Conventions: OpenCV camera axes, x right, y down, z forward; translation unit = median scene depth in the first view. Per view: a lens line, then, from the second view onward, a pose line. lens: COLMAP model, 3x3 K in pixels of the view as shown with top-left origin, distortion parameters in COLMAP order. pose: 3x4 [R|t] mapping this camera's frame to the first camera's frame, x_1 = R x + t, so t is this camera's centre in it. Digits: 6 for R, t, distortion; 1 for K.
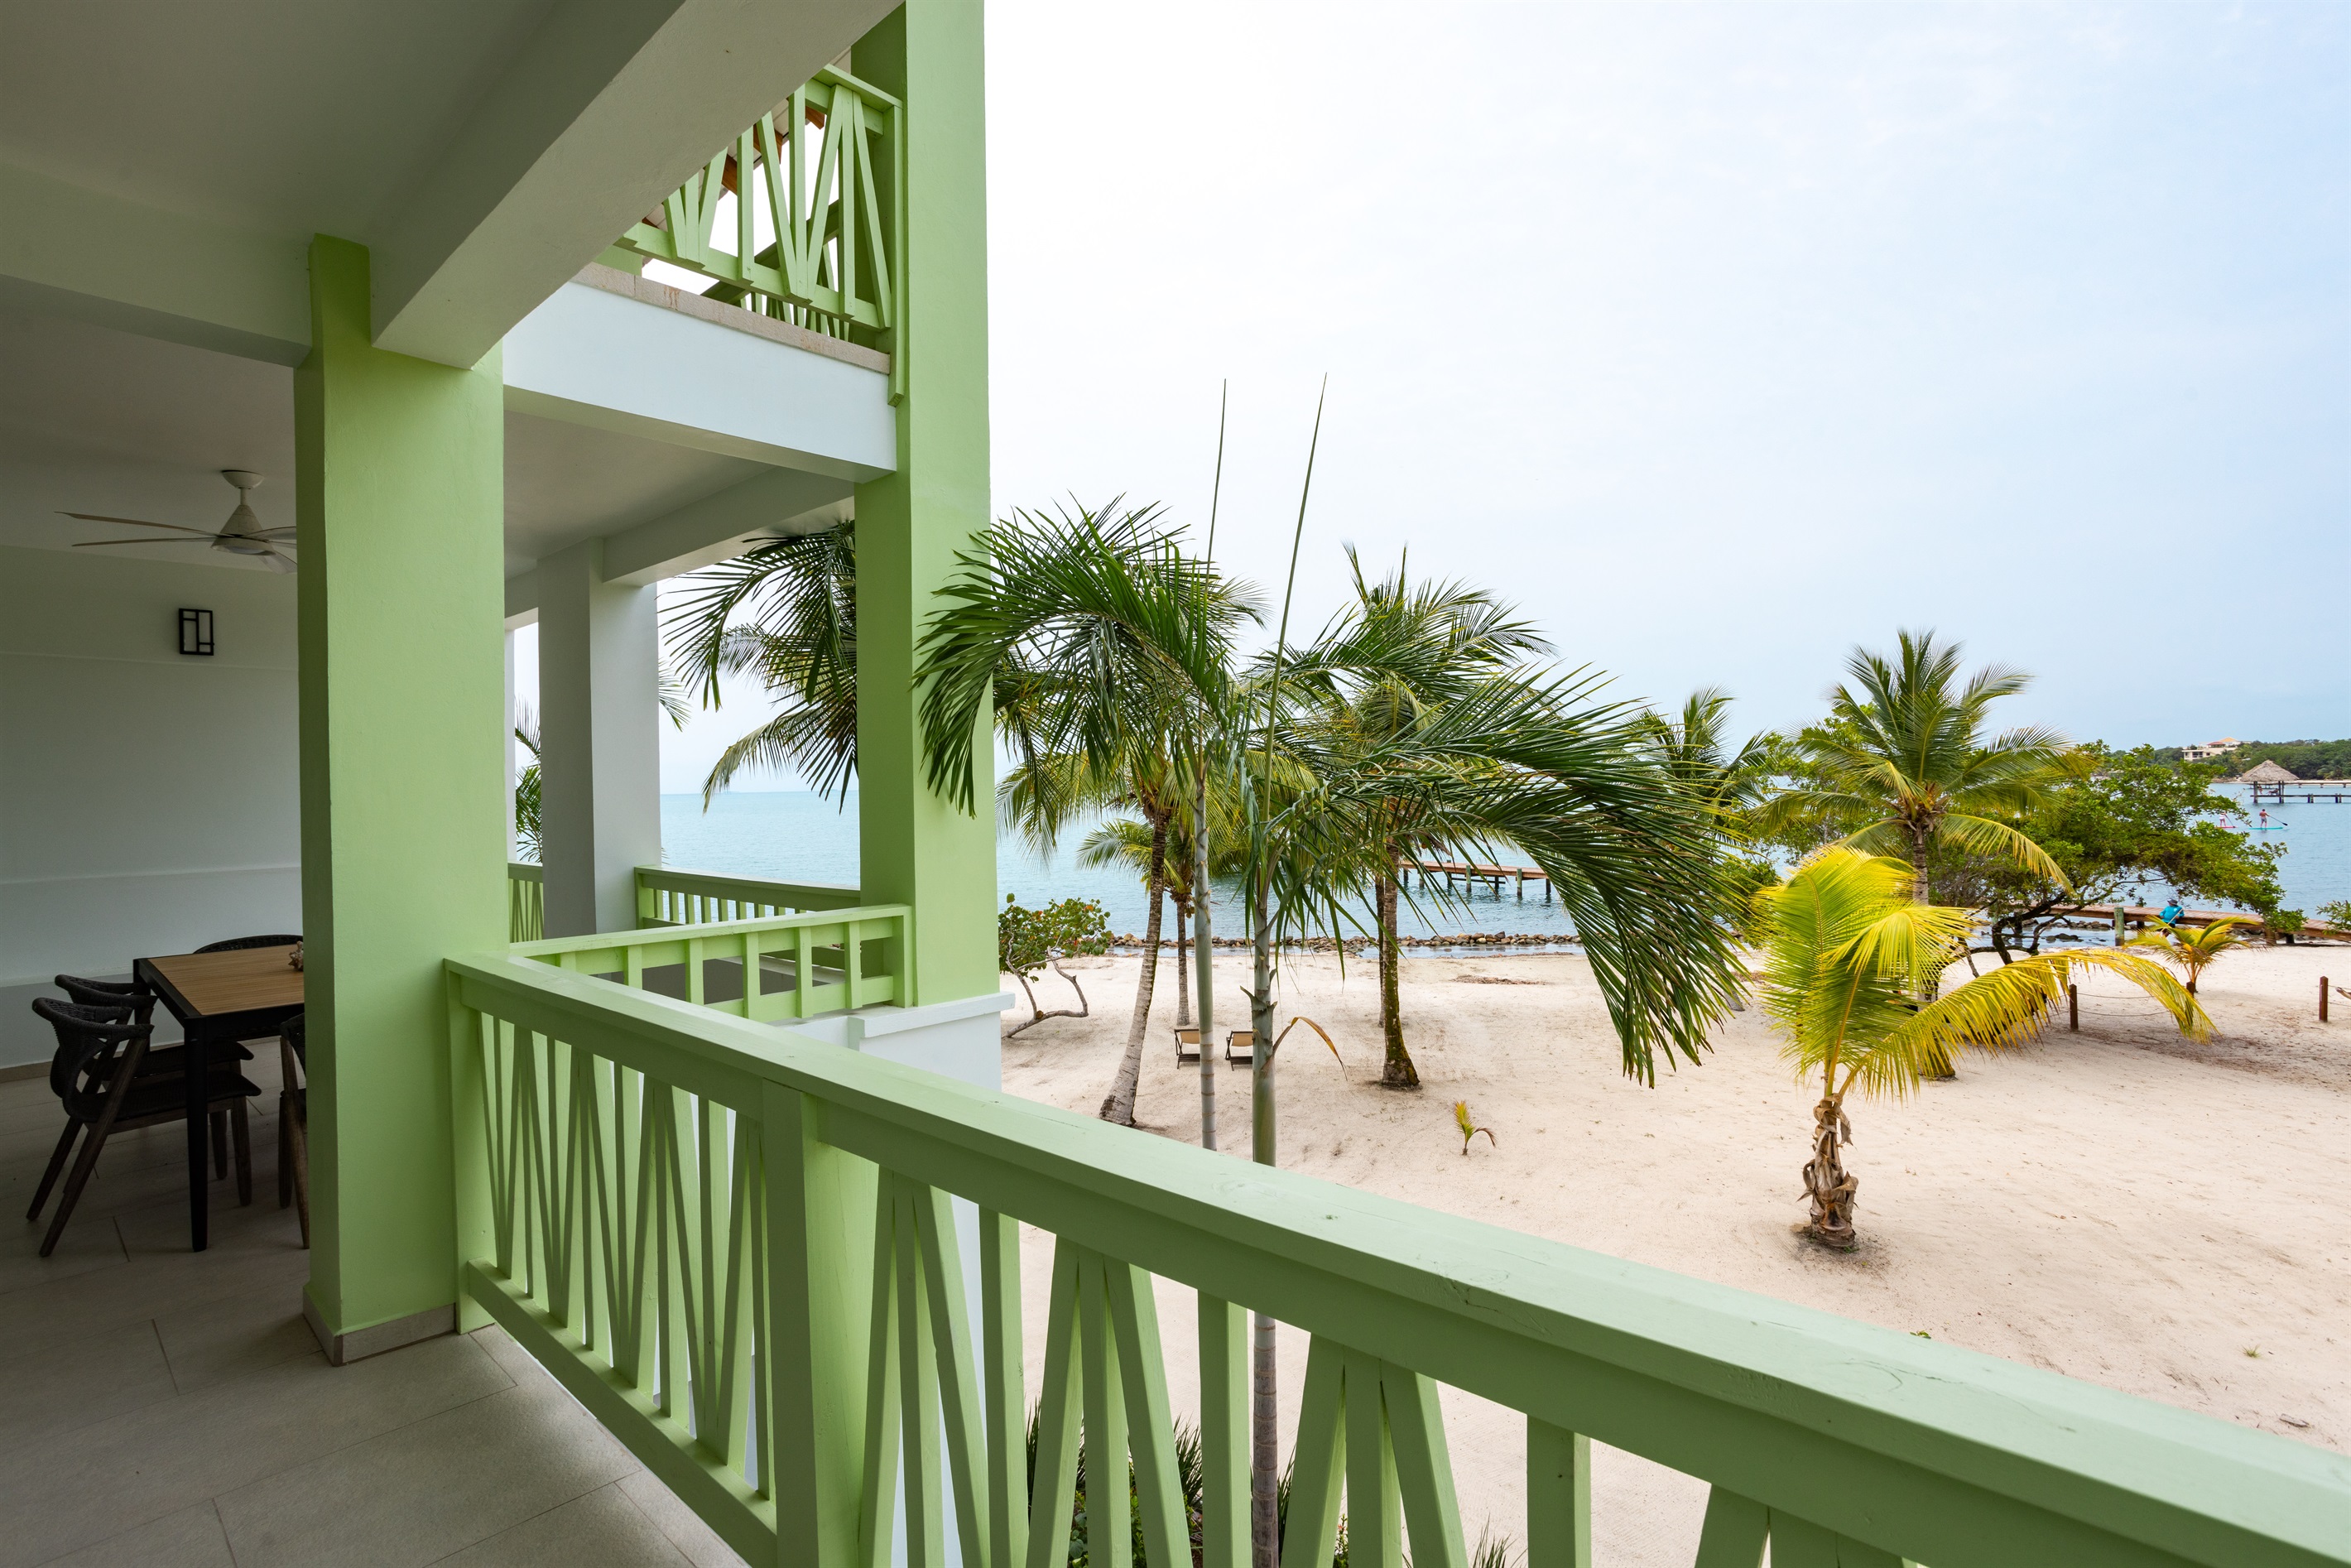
lens RADIAL K [[1138.0, 0, 1175.5], [0, 1138.0, 784.0], [0, 0, 1]] dist [-0.004096, -0.000545]
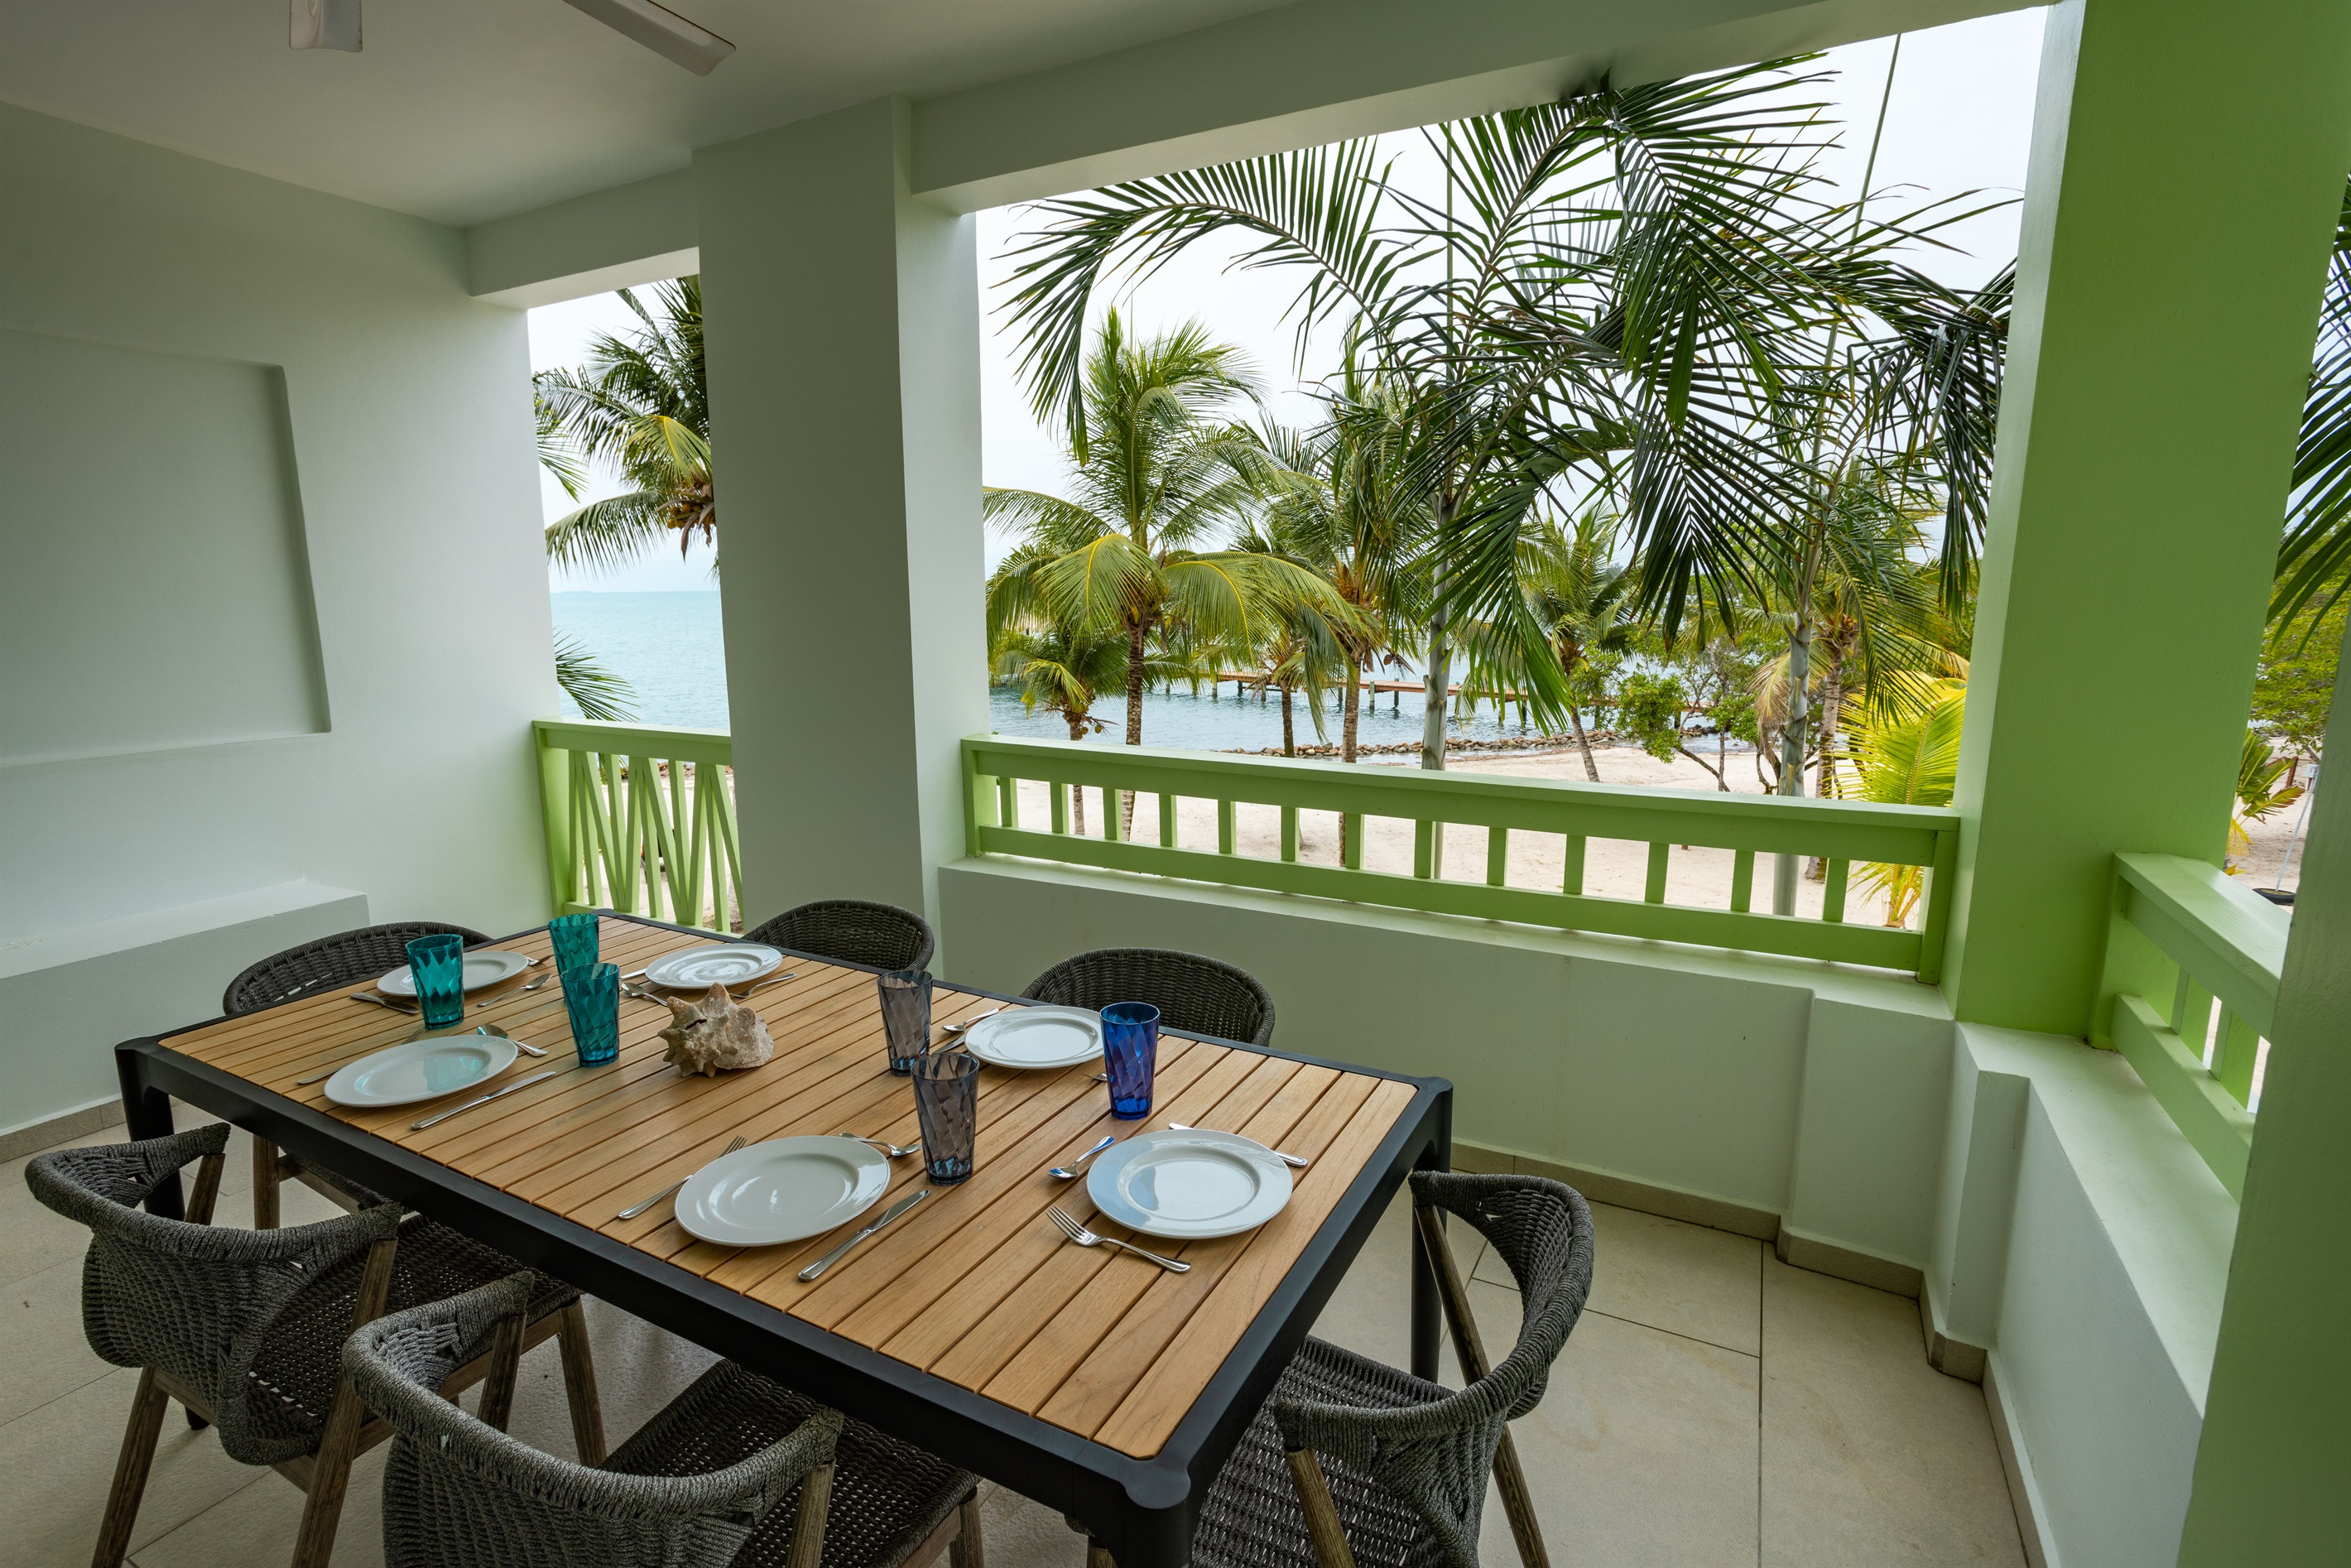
lens RADIAL K [[1105.0, 0, 1175.5], [0, 1105.0, 784.0], [0, 0, 1]] dist [-0.000061, 0.000078]
pose [[0.966394, -0.029745, 0.255339, -0.508996], [-0.015139, 0.984974, 0.172040, -0.003110], [-0.256620, -0.170124, 0.951422, 0.432179]]
